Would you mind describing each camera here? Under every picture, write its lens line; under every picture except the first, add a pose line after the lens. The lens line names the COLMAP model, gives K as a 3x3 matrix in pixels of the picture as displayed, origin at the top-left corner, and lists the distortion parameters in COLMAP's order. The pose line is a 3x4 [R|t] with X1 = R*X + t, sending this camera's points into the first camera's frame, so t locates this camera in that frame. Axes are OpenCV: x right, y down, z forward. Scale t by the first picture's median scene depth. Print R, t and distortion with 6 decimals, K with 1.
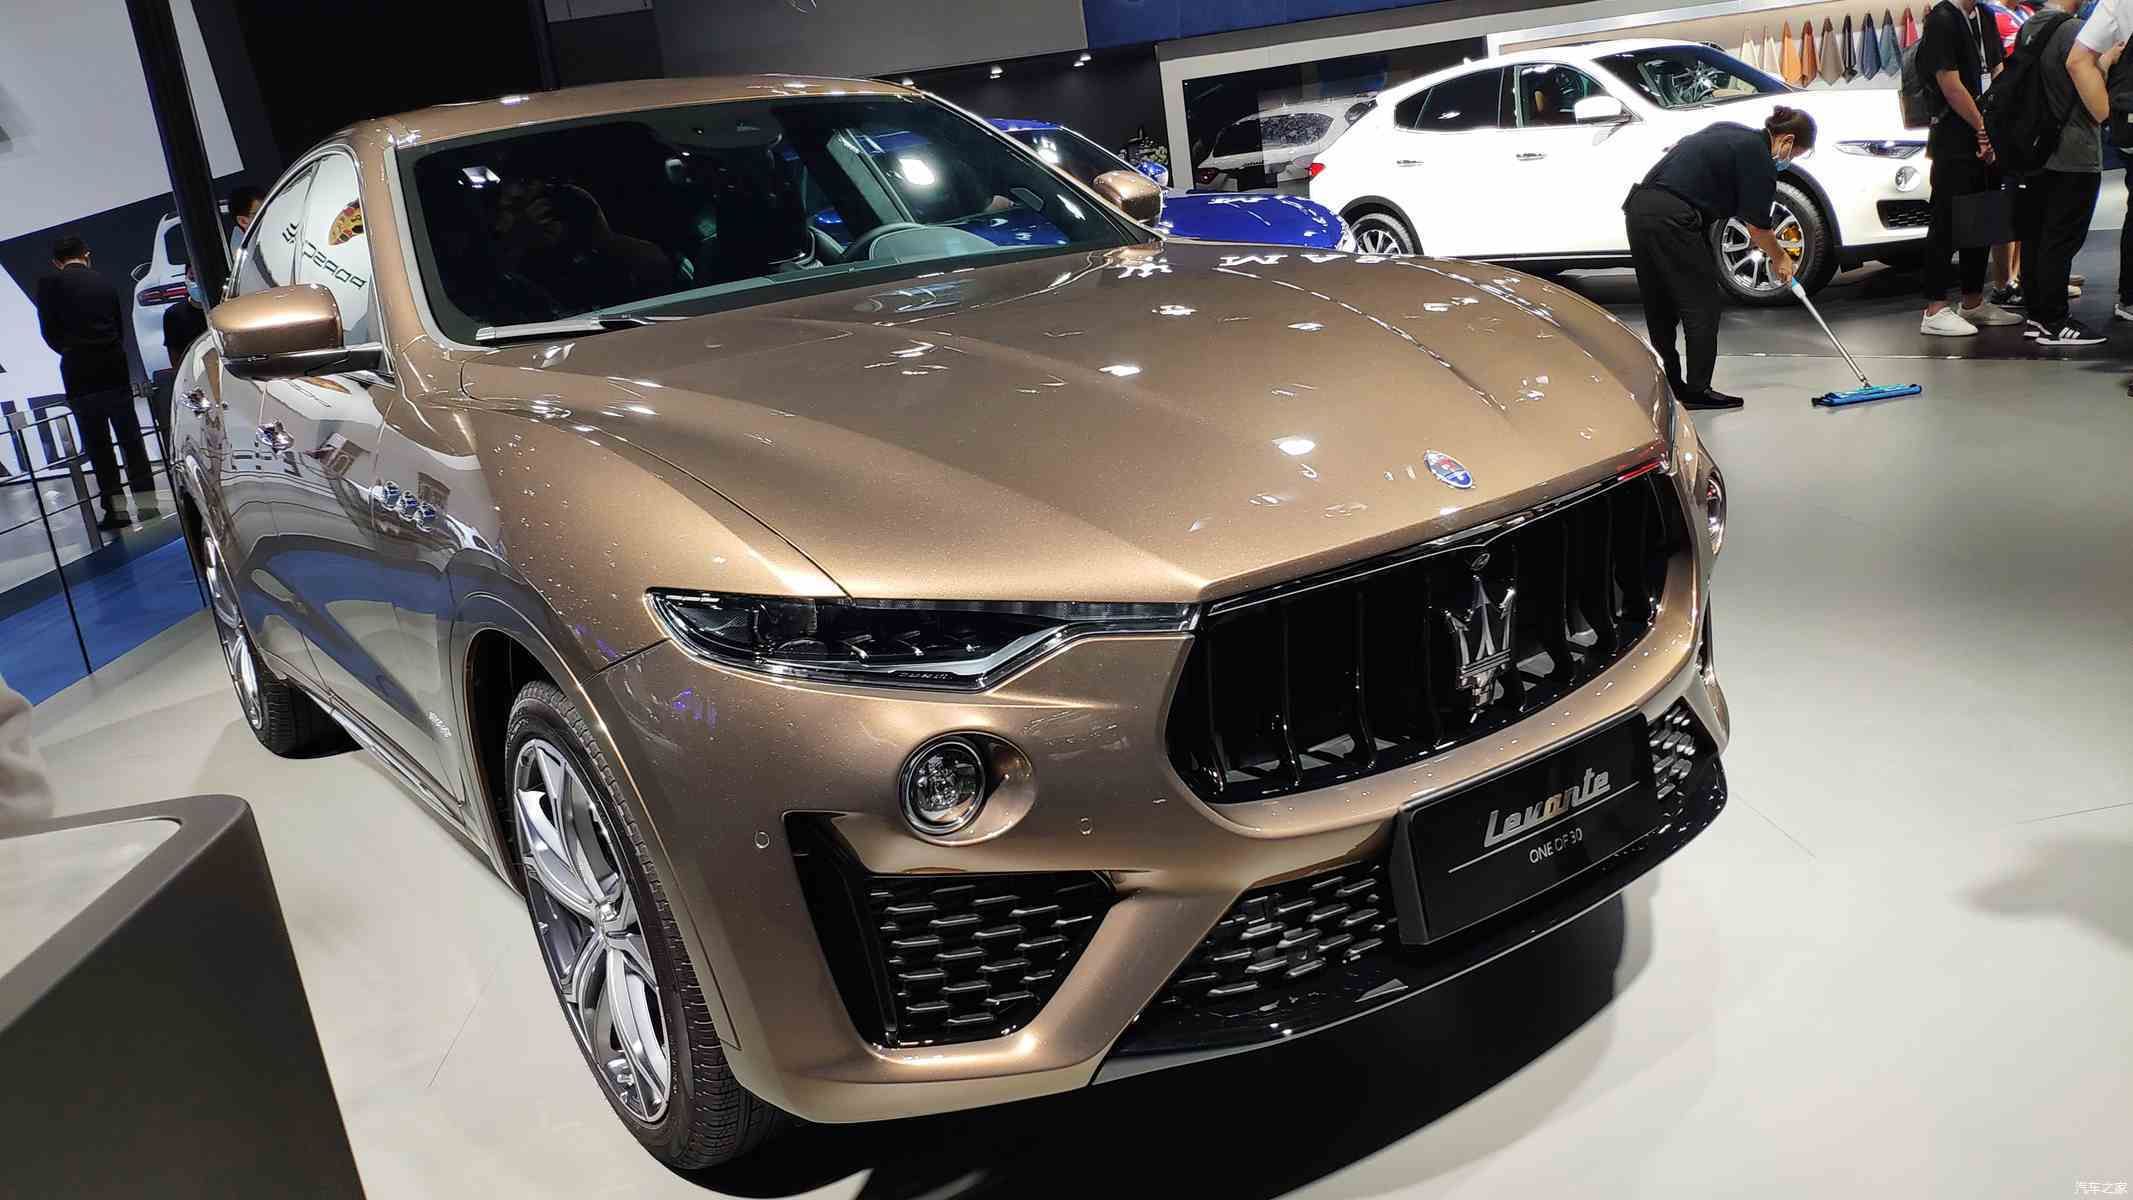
lens RADIAL K [[1632.5, 0, 1078.9], [0, 1632.5, 601.7], [0, 0, 1]] dist [0.180453, -0.338861]
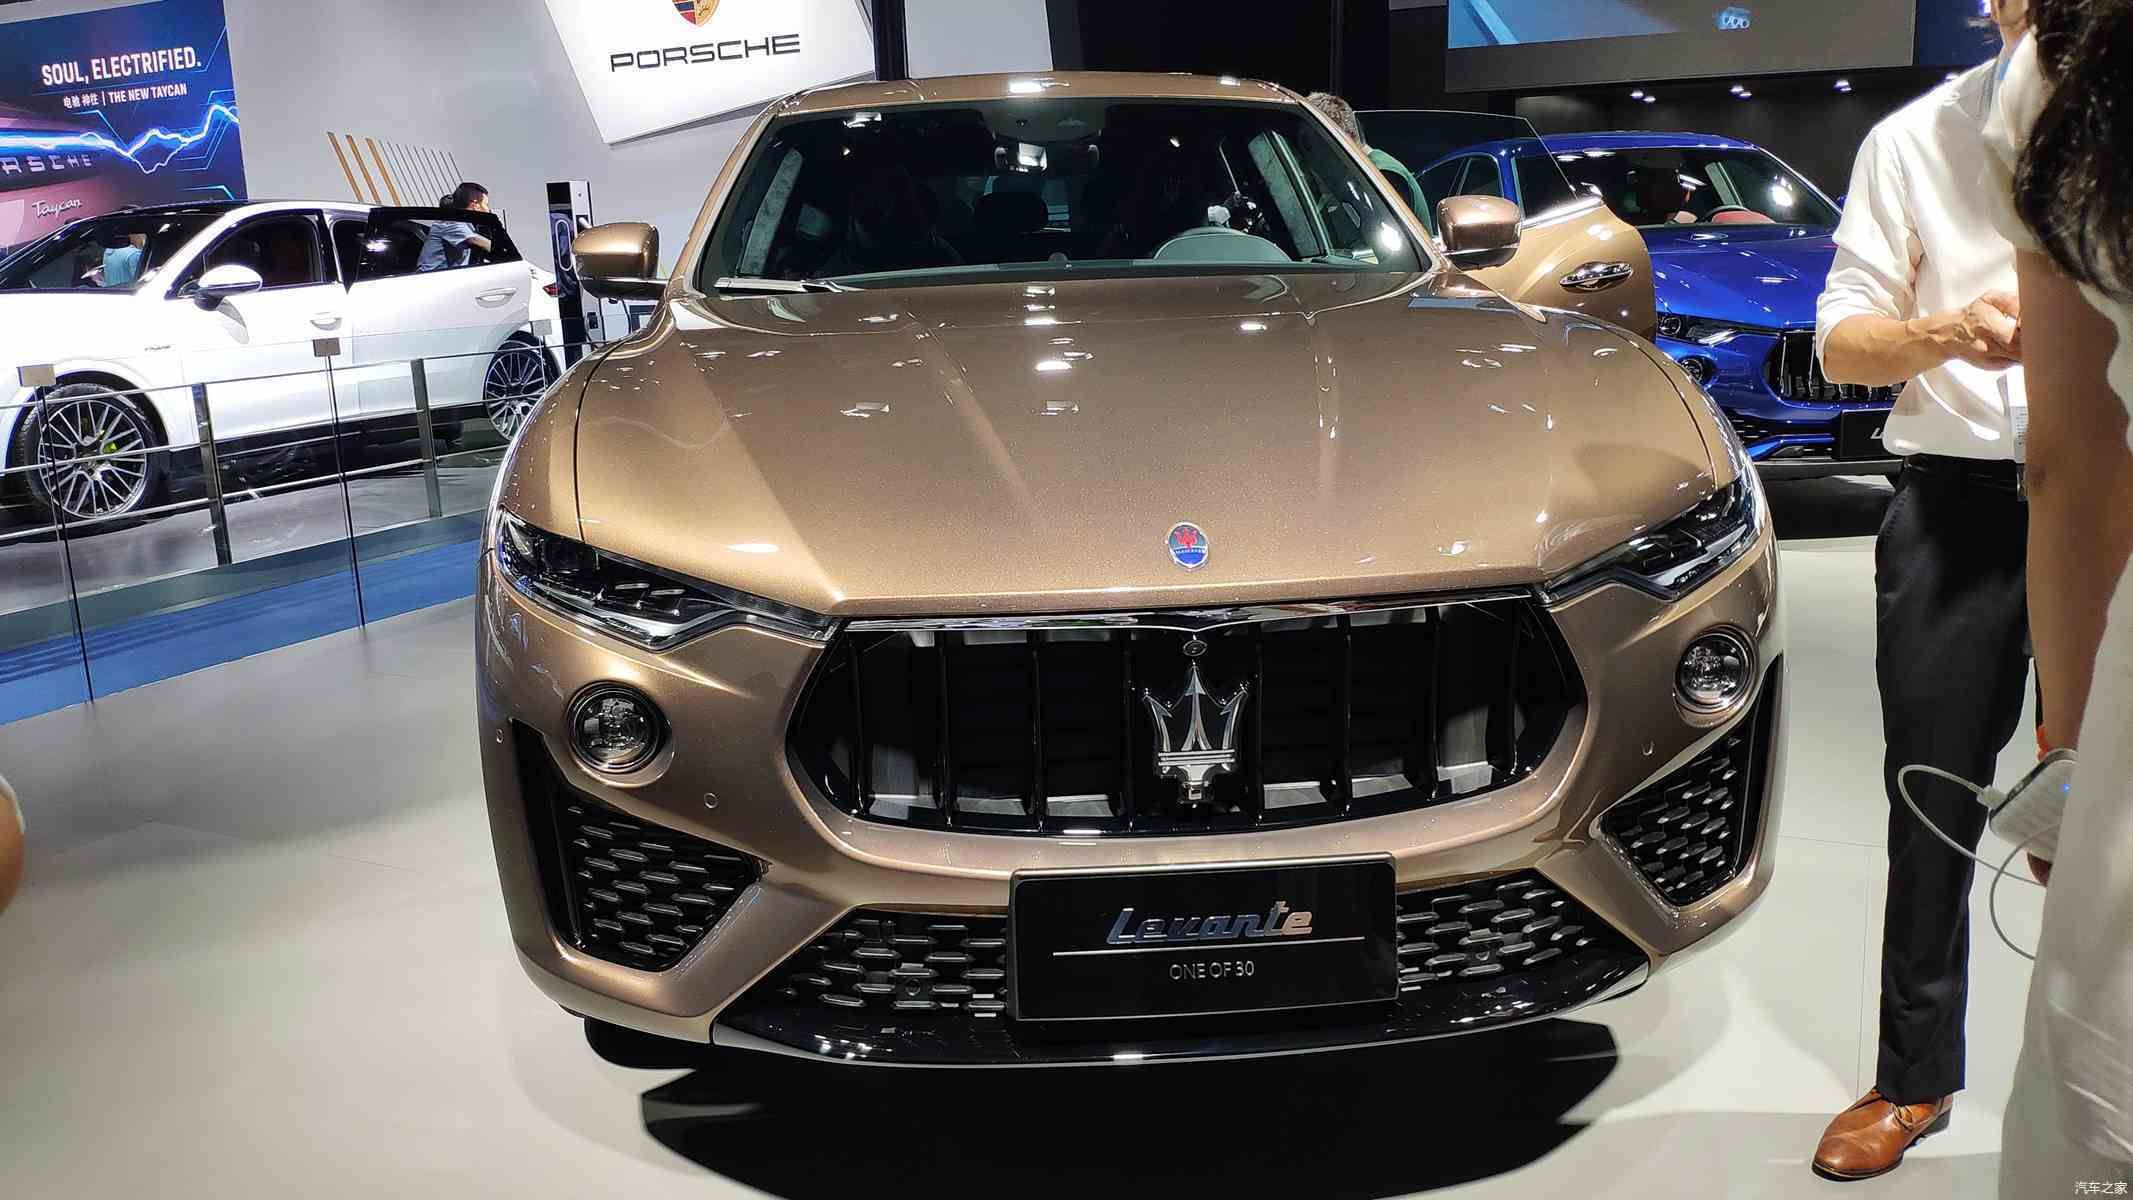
lens RADIAL K [[1622.5, 0, 1078.6], [0, 1622.5, 619.4], [0, 0, 1]] dist [0.162570, -0.305824]
pose [[0.862563, 0.221182, -0.455043, 0.625863], [-0.211257, 0.974678, 0.073310, -0.097369], [0.459735, 0.032896, 0.887447, 0.166624]]
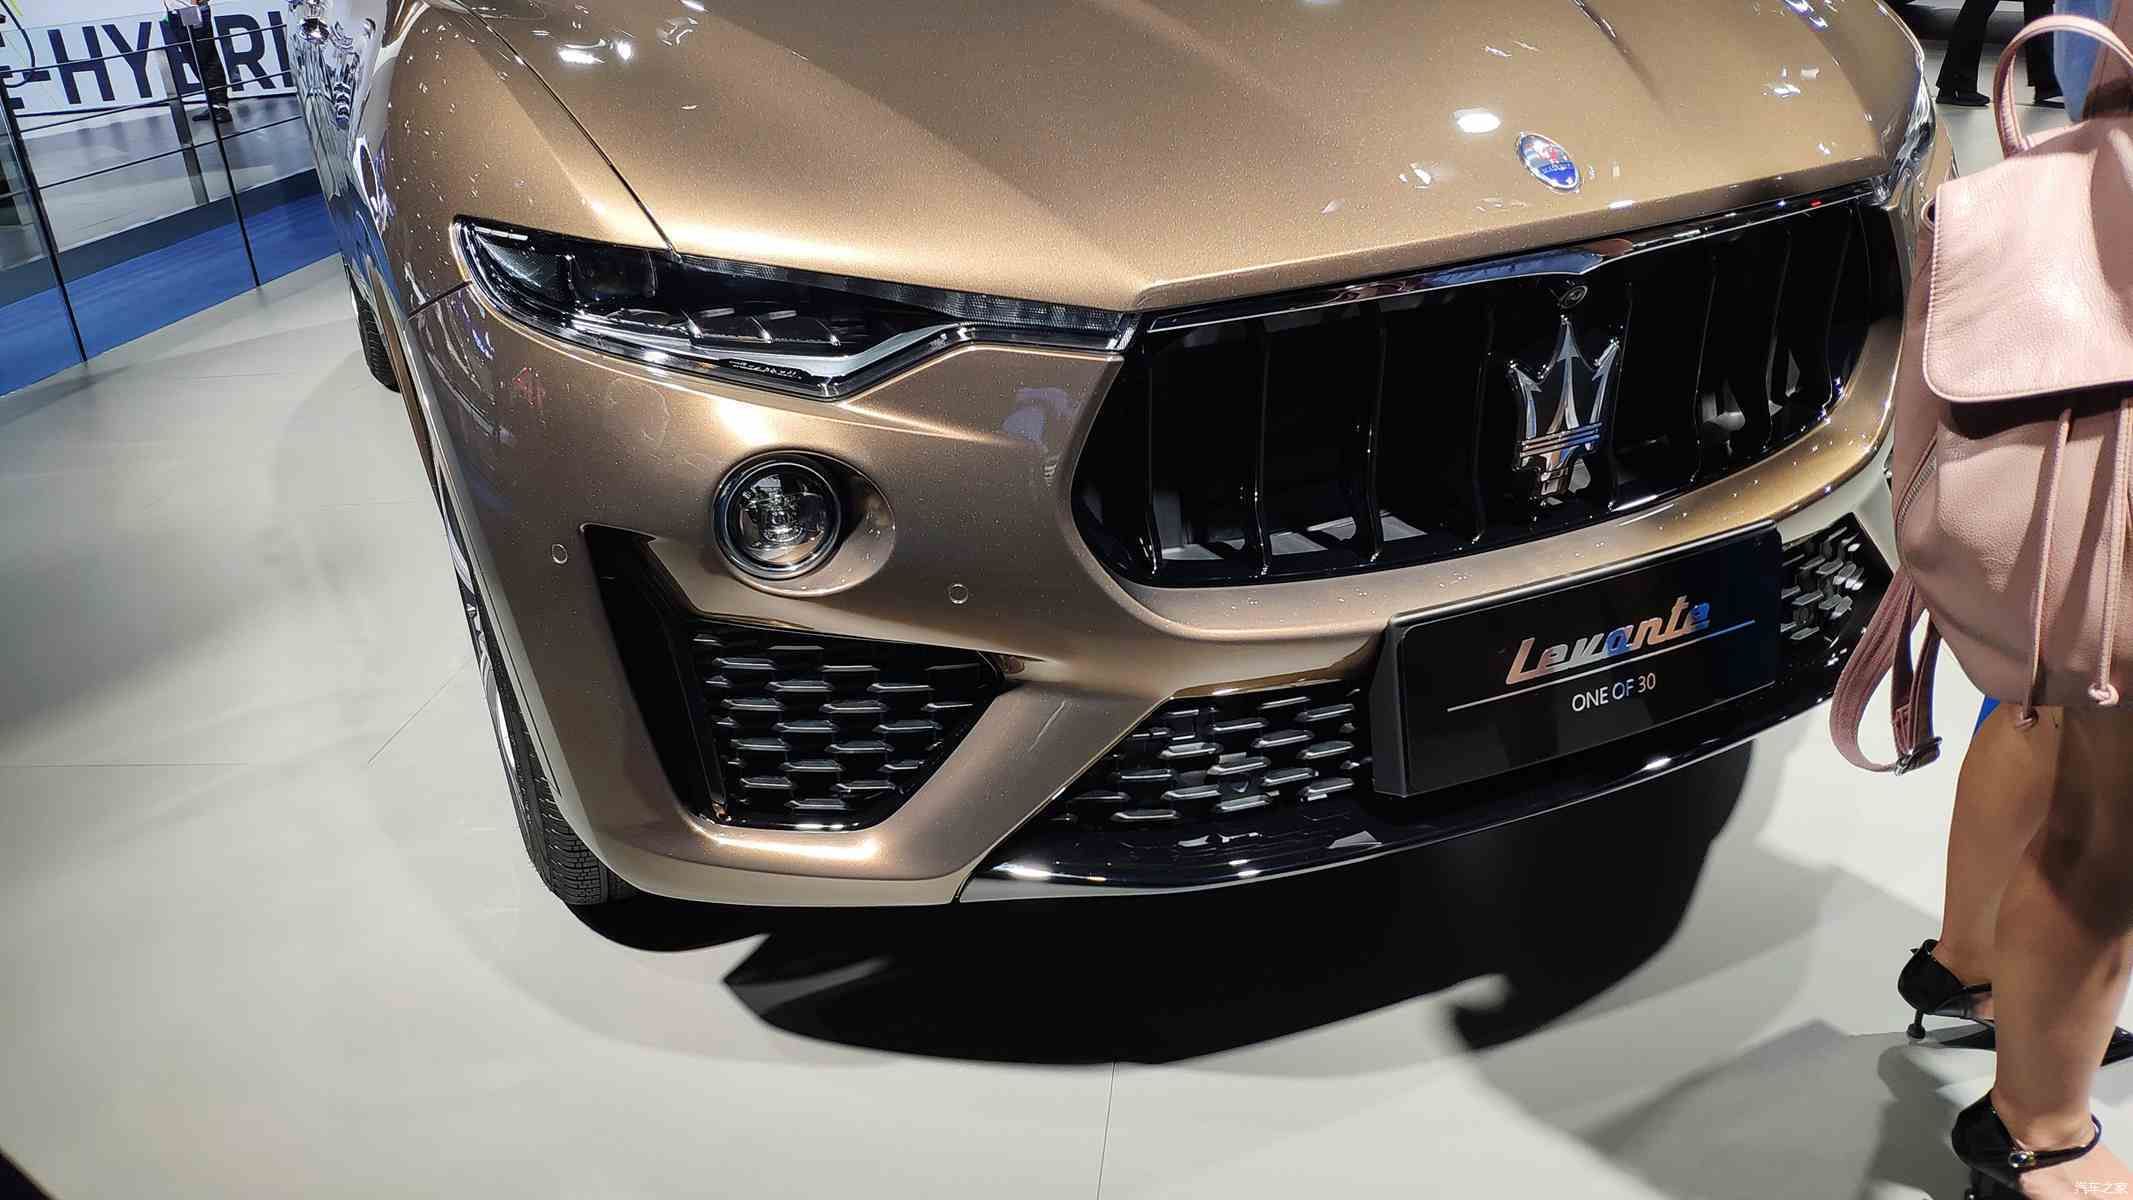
lens RADIAL K [[1622.5, 0, 1078.6], [0, 1622.5, 619.4], [0, 0, 1]] dist [0.162570, -0.305824]
pose [[0.981757, 0.132614, -0.136263, 0.156268], [-0.105910, 0.976567, 0.187348, 0.000866], [0.157915, -0.169499, 0.972796, 0.255202]]
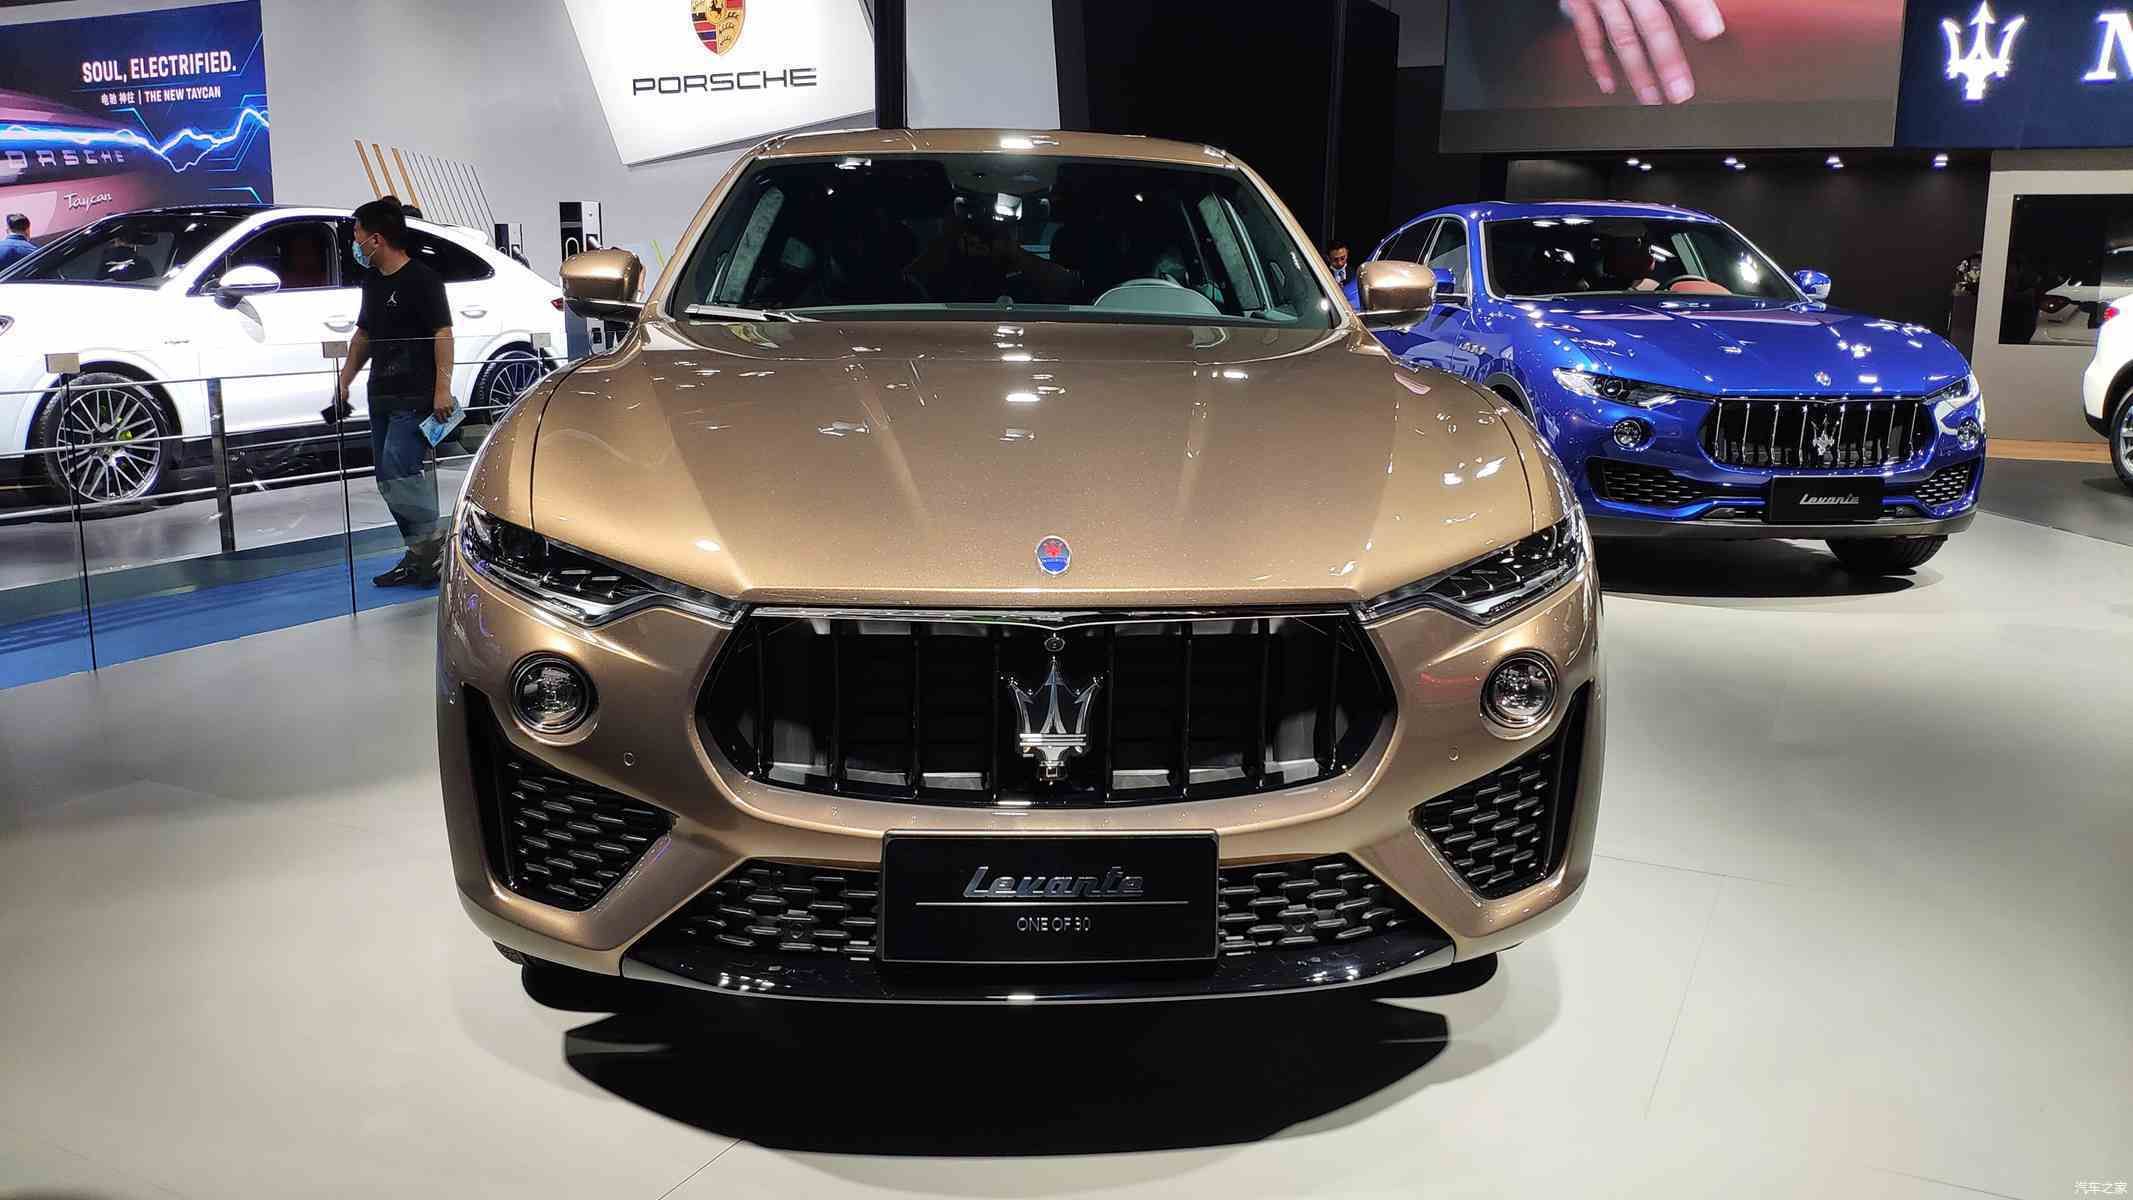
lens RADIAL K [[1620.0, 0, 1066.5], [0, 1620.0, 600.0], [0, 0, 1]] dist [0.180173, -0.371095]
pose [[0.848783, 0.246813, -0.467601, 0.770695], [-0.256598, 0.965523, 0.043857, -0.105337], [0.462304, 0.082760, 0.882851, 0.072803]]
